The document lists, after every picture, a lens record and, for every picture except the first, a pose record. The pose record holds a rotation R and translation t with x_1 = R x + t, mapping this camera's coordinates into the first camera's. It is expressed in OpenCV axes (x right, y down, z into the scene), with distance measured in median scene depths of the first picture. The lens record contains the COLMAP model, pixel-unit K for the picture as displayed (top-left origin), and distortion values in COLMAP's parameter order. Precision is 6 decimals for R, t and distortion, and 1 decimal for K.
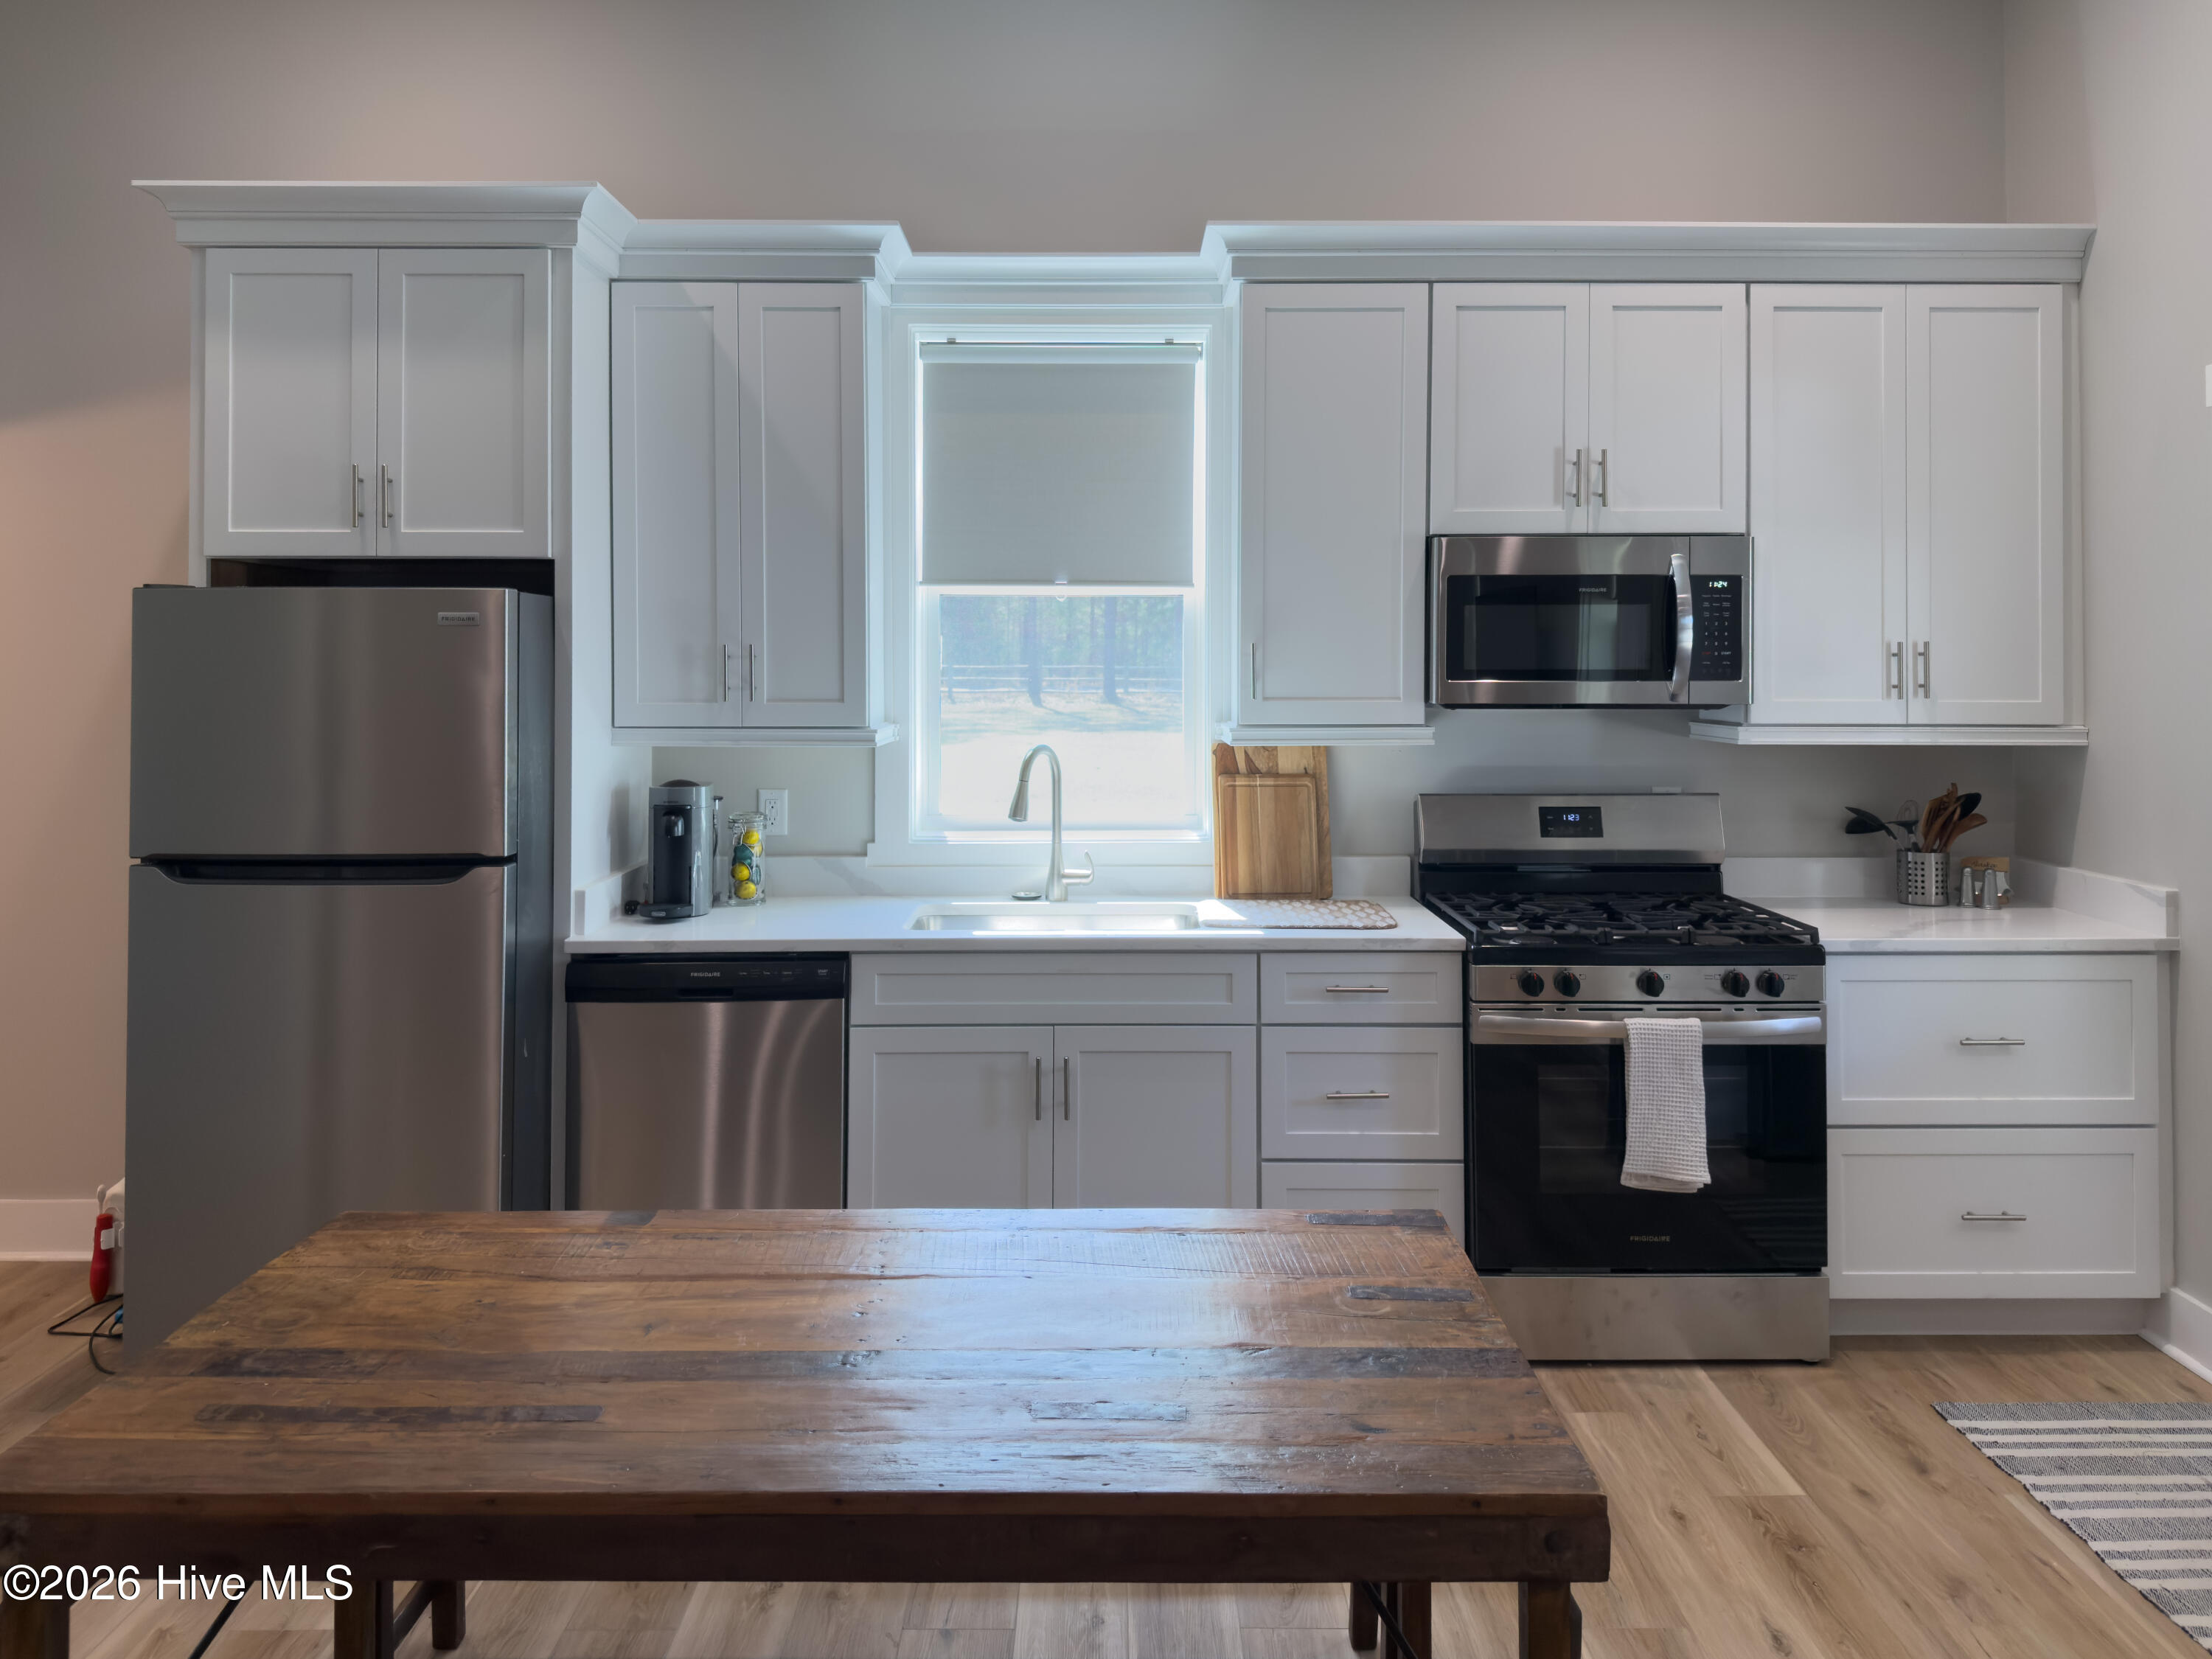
lens RADIAL K [[1566.4, 0, 1105.6], [0, 1566.4, 681.7], [0, 0, 1]] dist [0.082401, -0.119970]
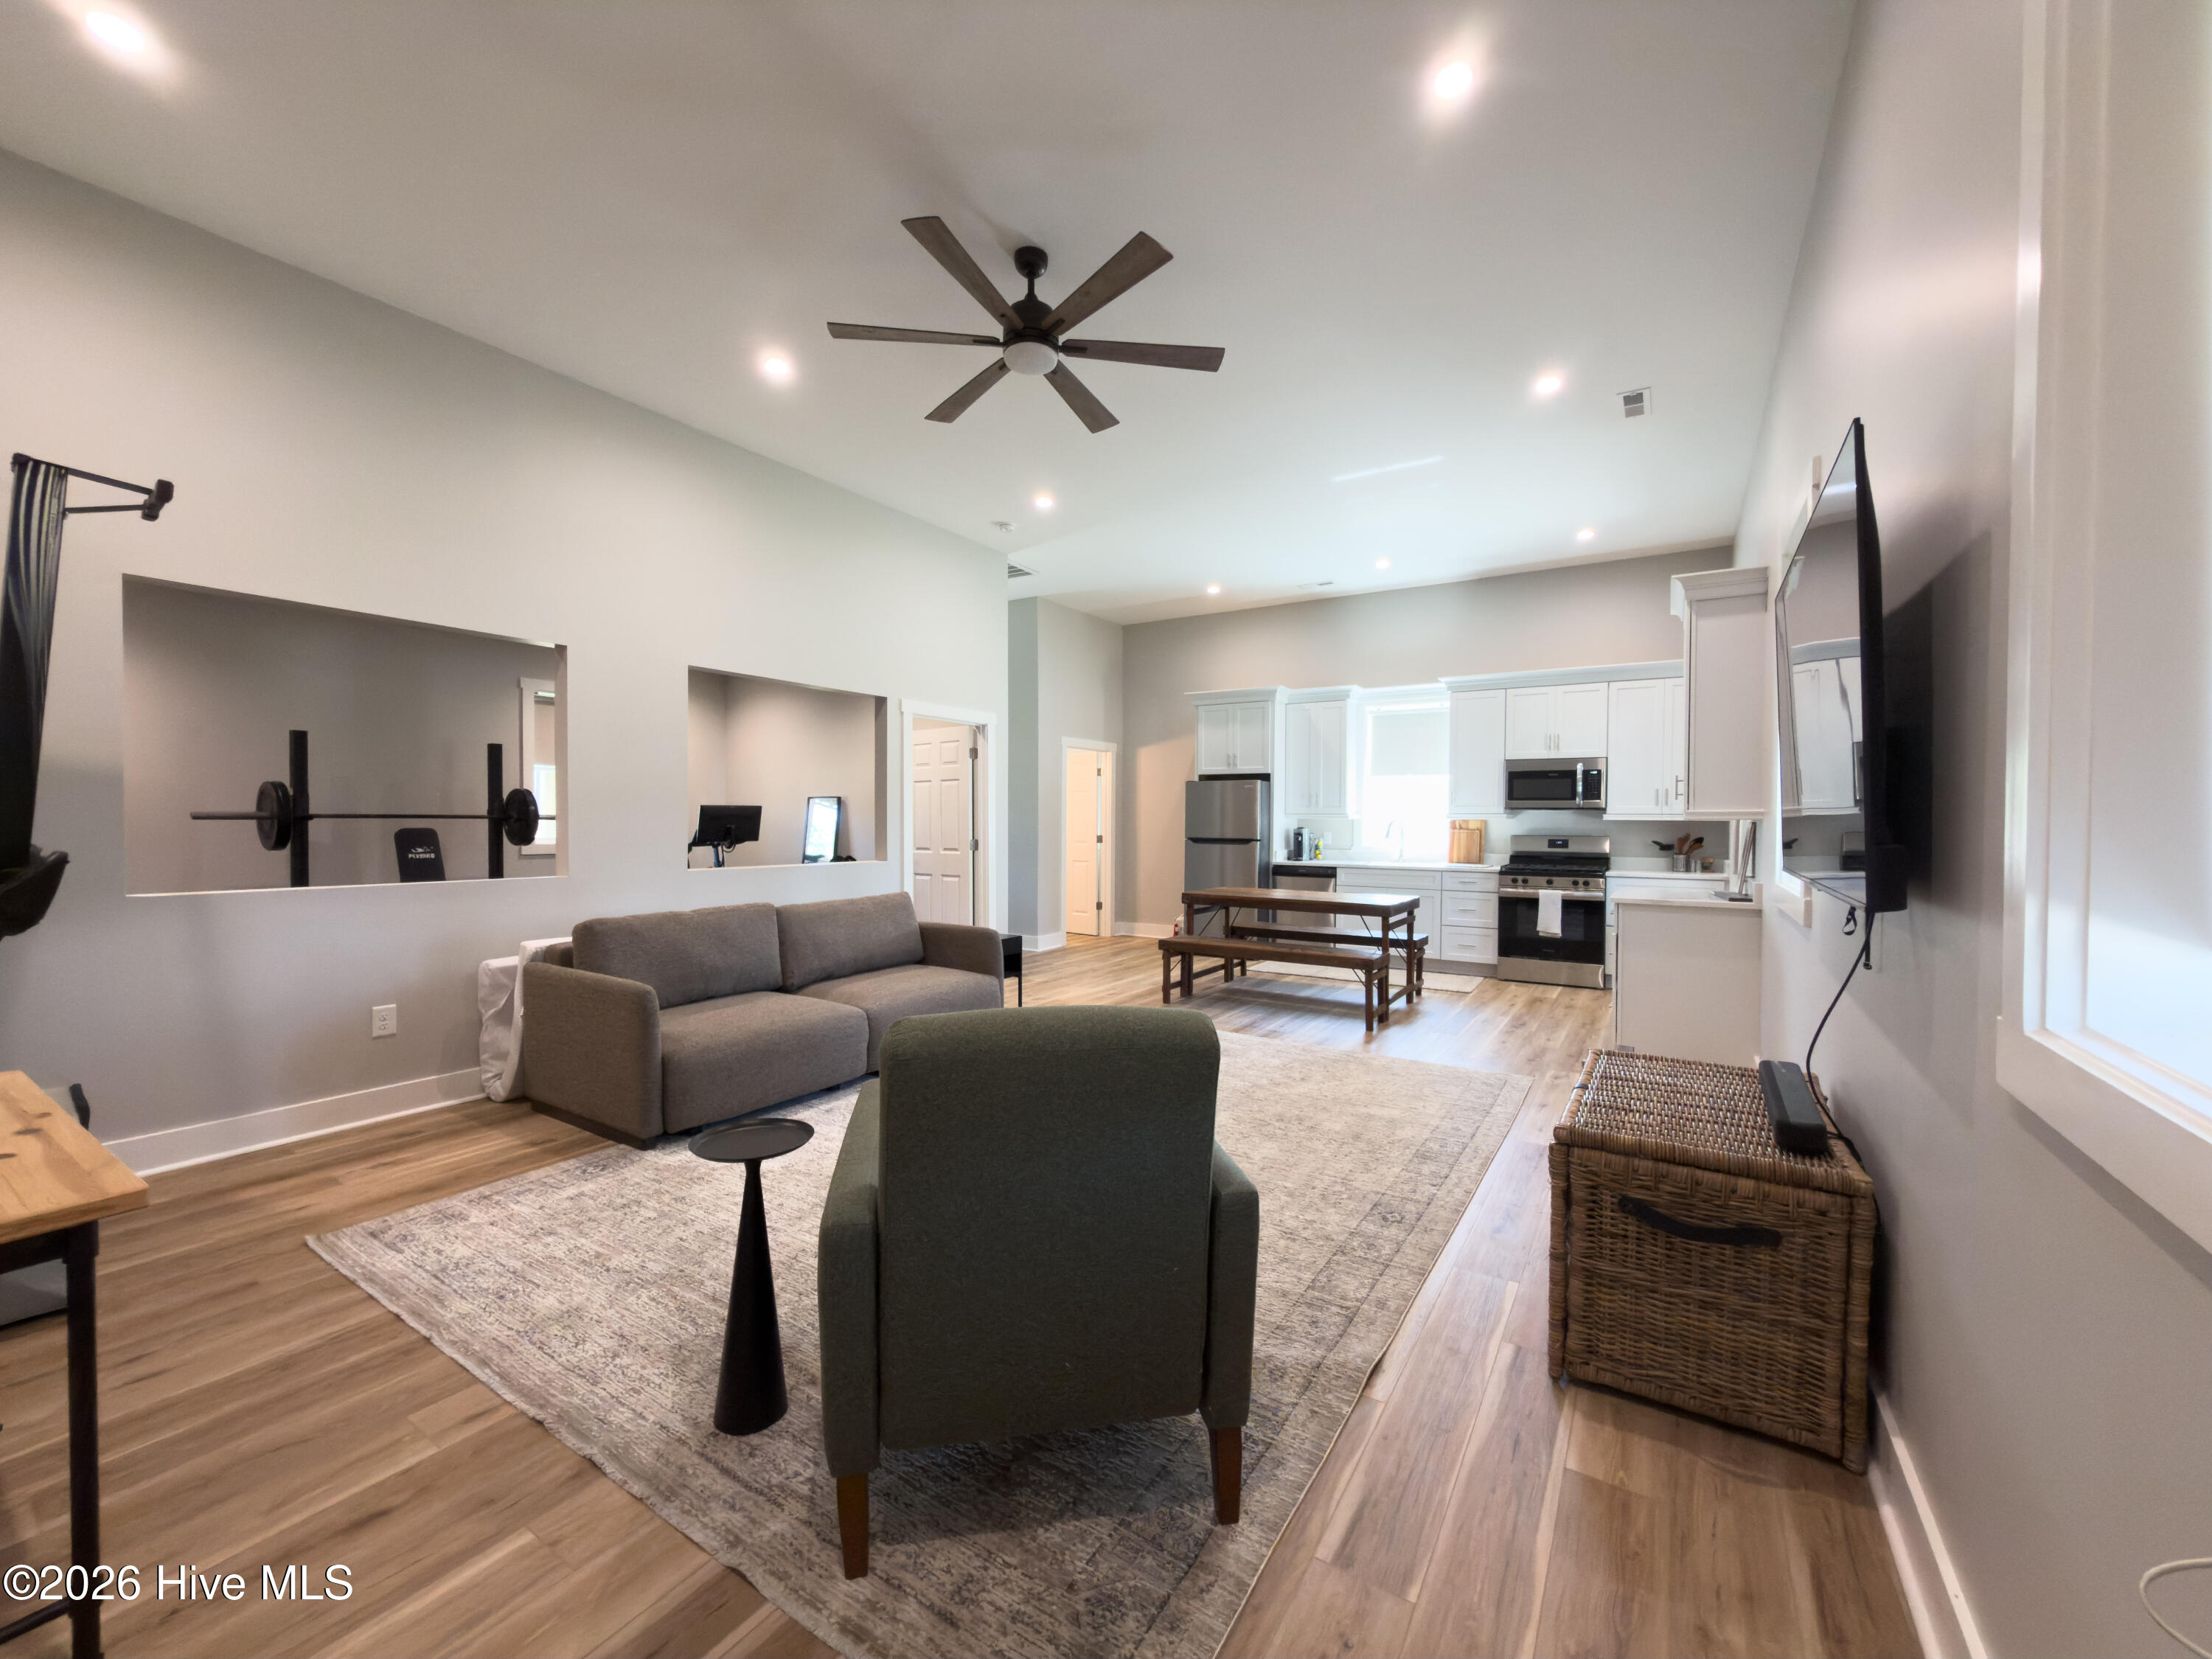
lens RADIAL K [[880.6, 0, 1106.0], [0, 880.6, 829.5], [0, 0, 1]] dist [-0.001166, -0.000031]
pose [[0.845348, 0.011491, -0.534092, 0.519209], [-0.012092, 0.999924, 0.002375, 0.070852], [0.534079, 0.004450, 0.845423, -1.183550]]
